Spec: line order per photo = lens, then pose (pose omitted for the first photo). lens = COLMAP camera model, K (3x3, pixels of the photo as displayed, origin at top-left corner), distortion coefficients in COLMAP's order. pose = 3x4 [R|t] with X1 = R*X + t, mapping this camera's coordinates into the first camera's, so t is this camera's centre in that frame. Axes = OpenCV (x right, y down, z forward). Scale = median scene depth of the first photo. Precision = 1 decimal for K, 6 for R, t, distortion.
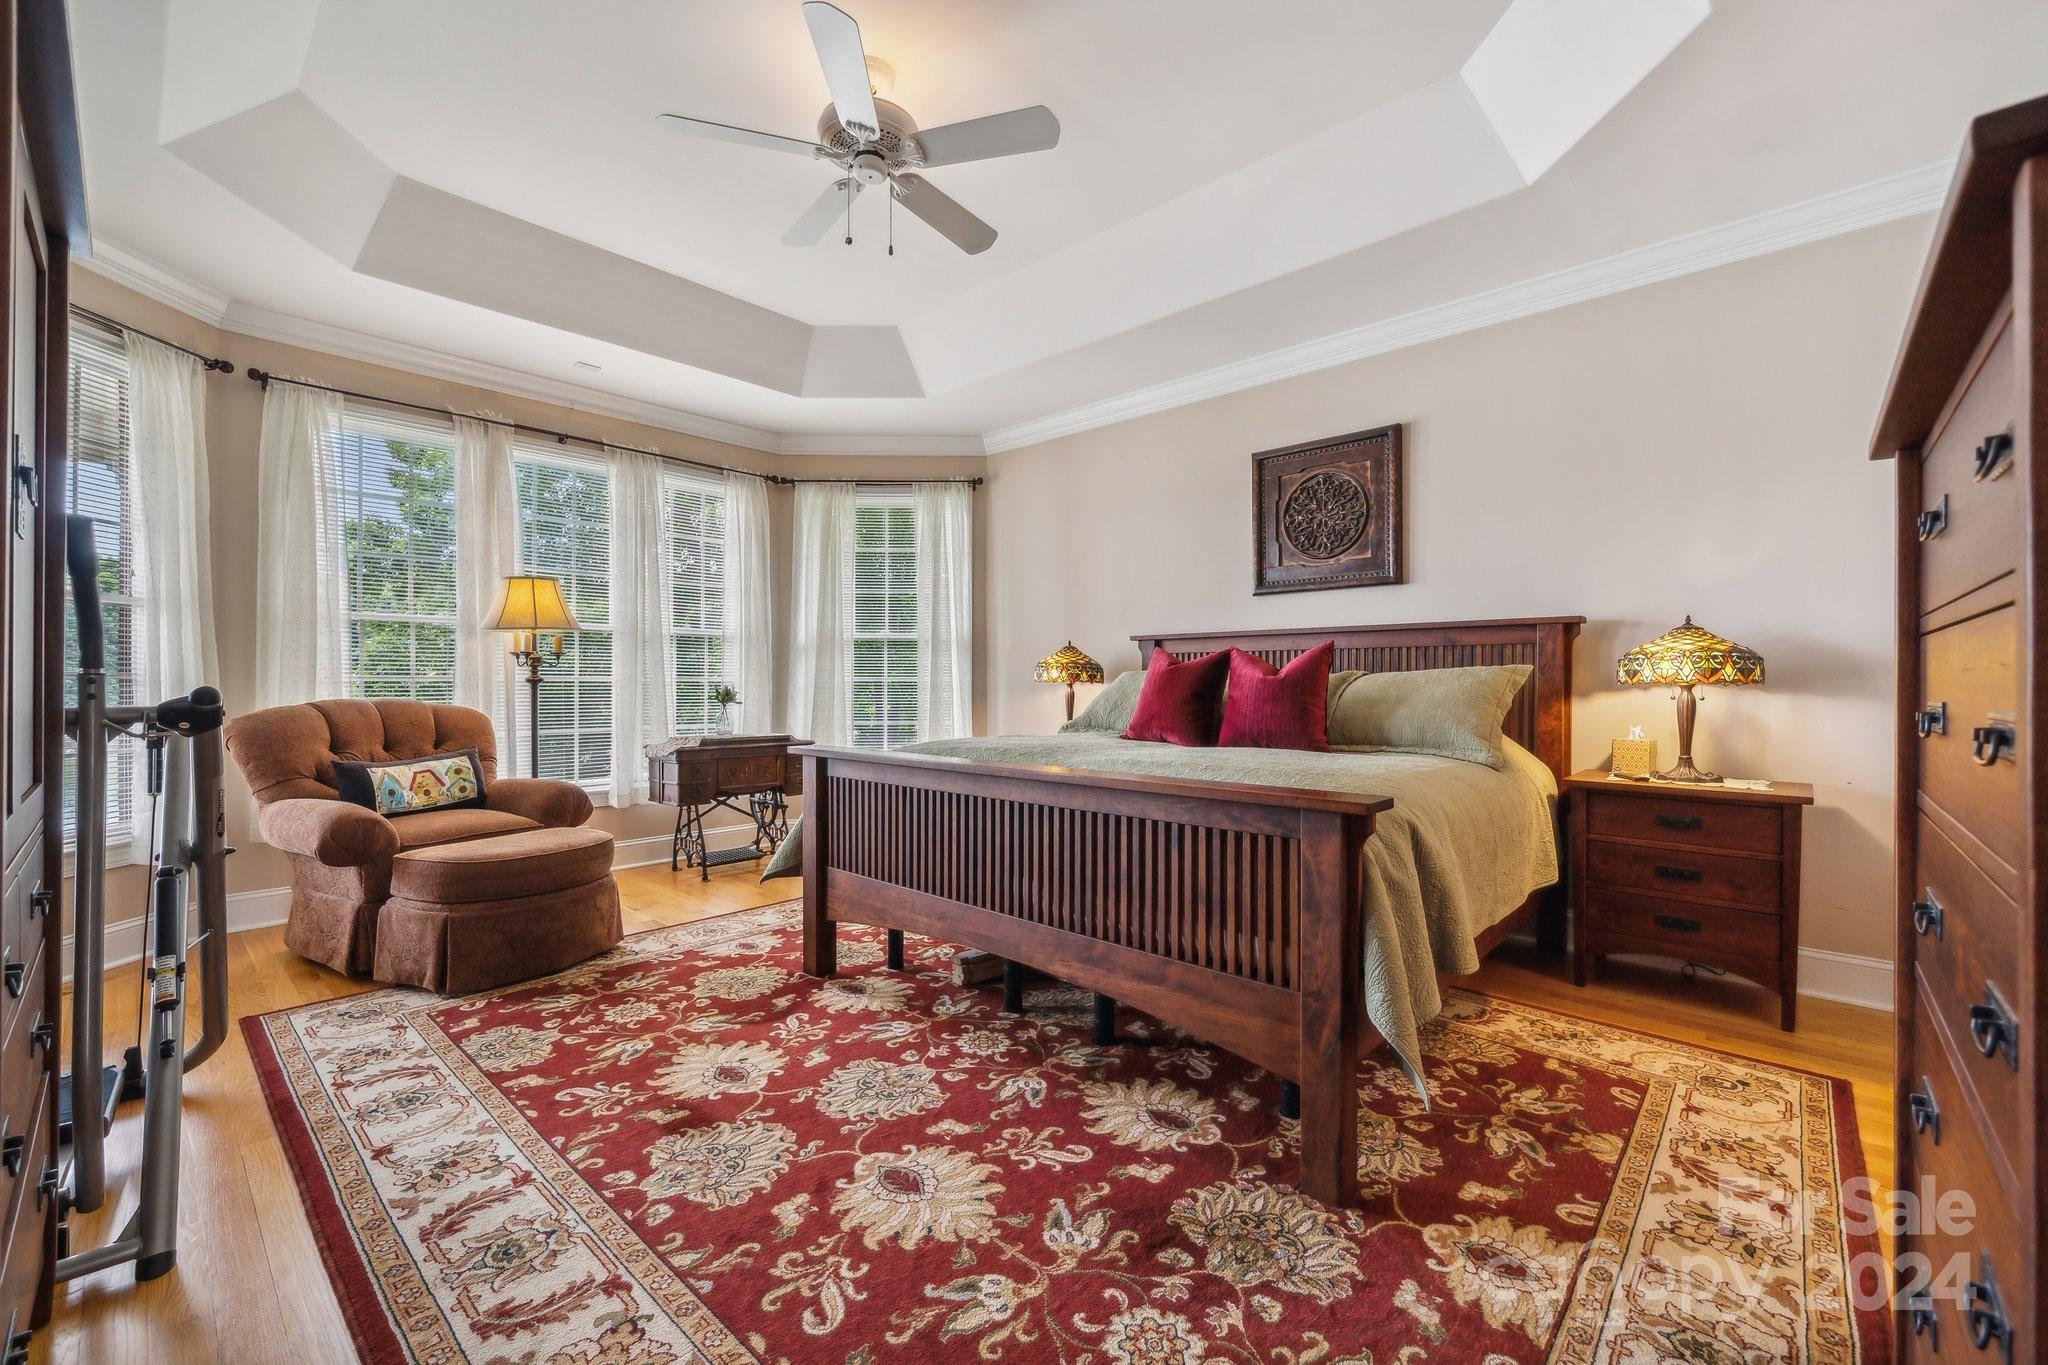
lens RADIAL K [[847.3, 0, 1025.0], [0, 847.3, 688.6], [0, 0, 1]] dist [-0.003281, 0.000757]
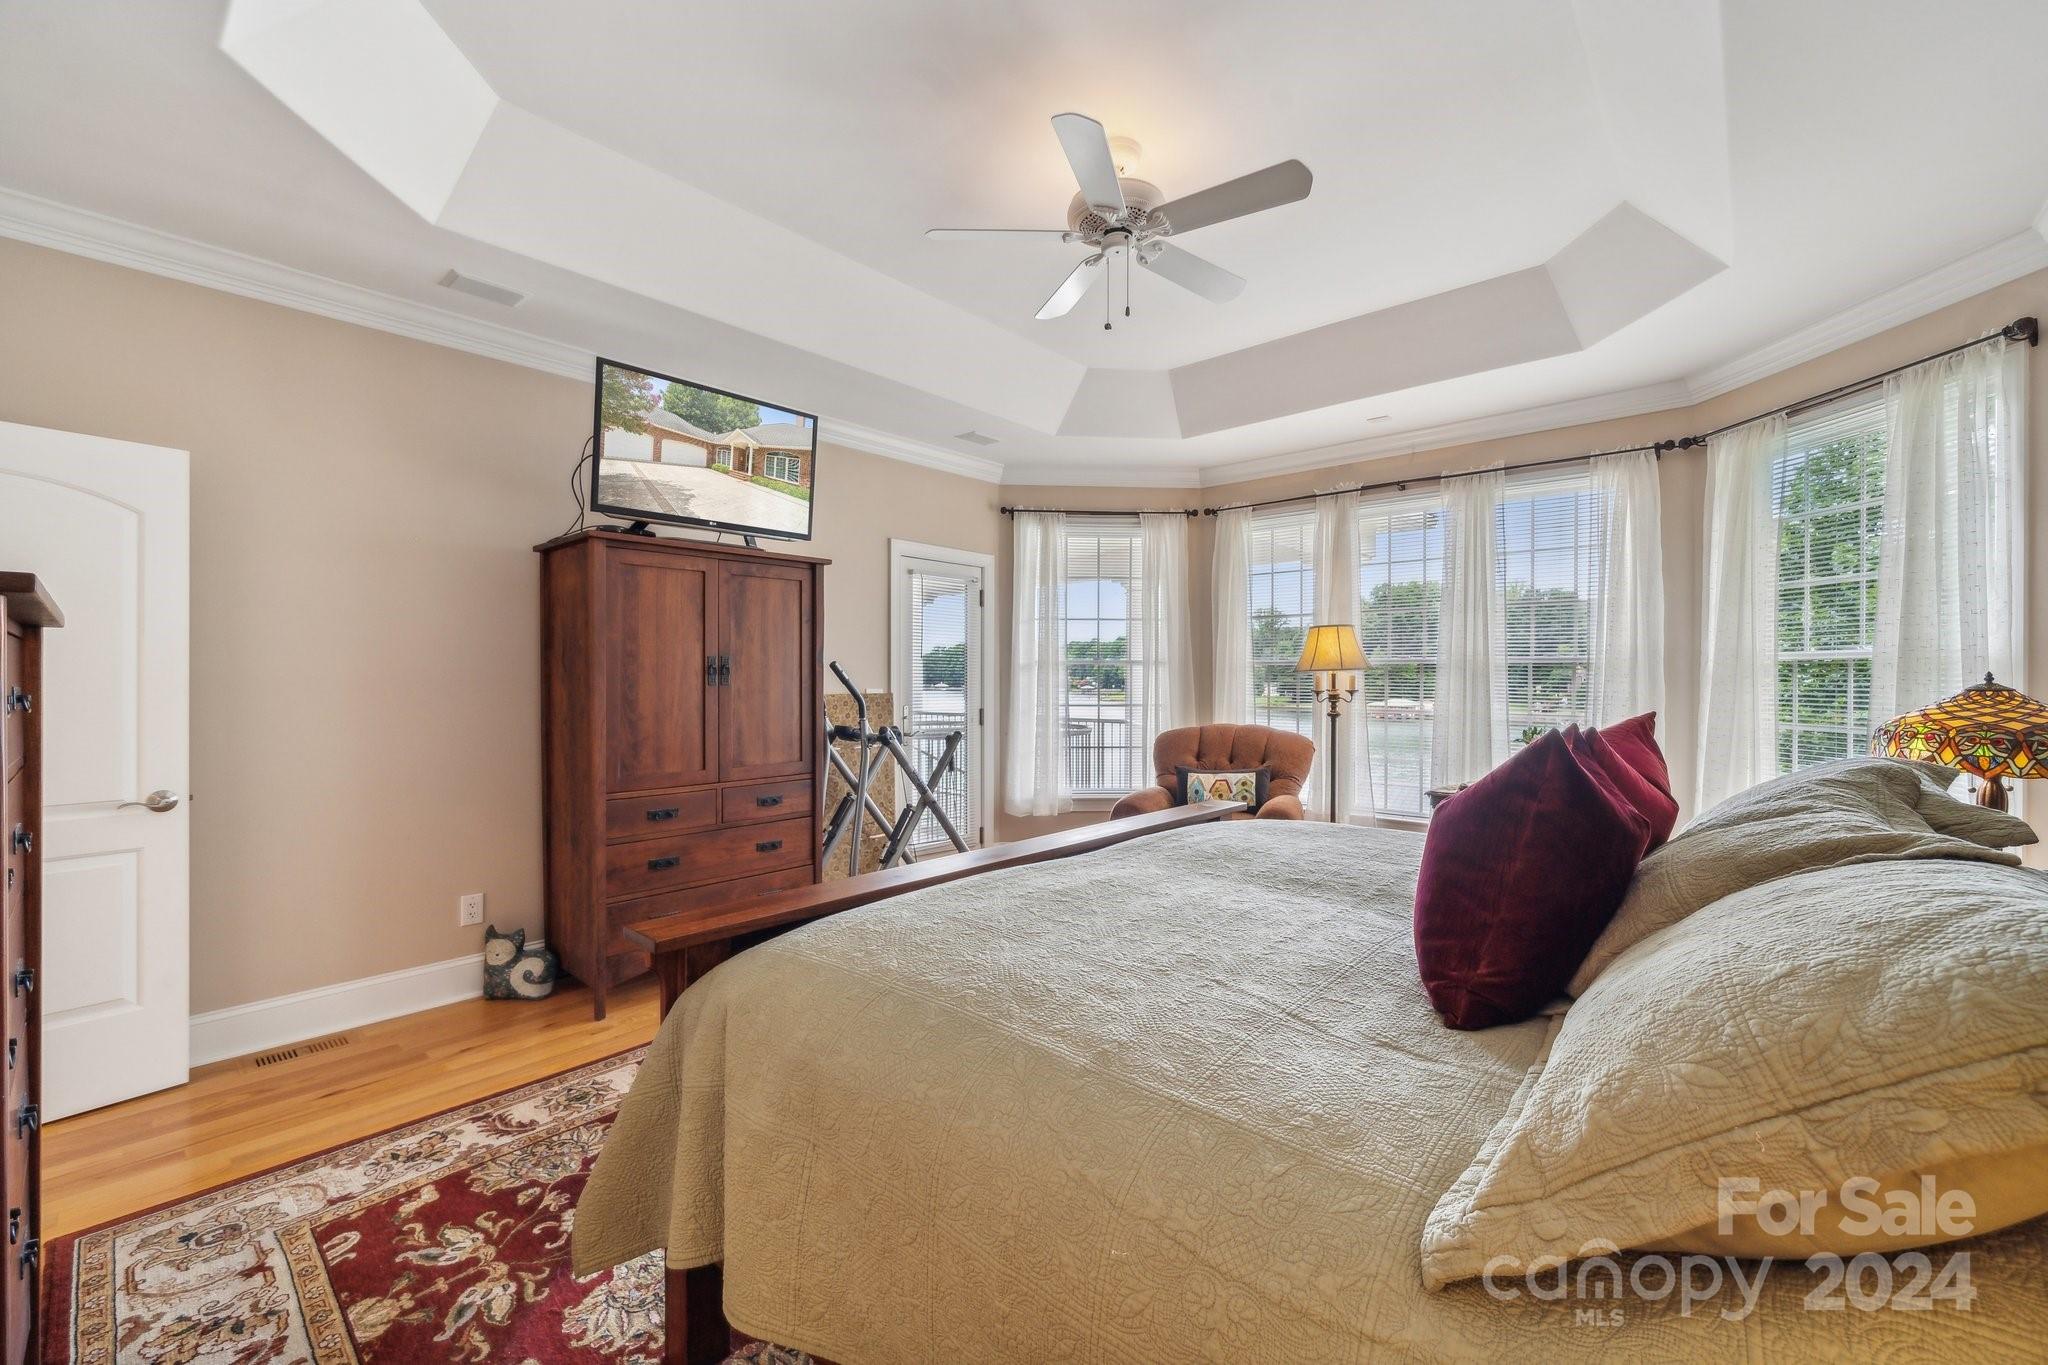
lens RADIAL K [[847.3, 0, 1026.0], [0, 847.3, 666.6], [0, 0, 1]] dist [-0.003281, 0.000757]
pose [[0.000270, -0.024415, -0.999702, 0.588987], [-0.018757, 0.999526, -0.024416, -0.040816], [0.999824, 0.018758, -0.000188, 0.623675]]
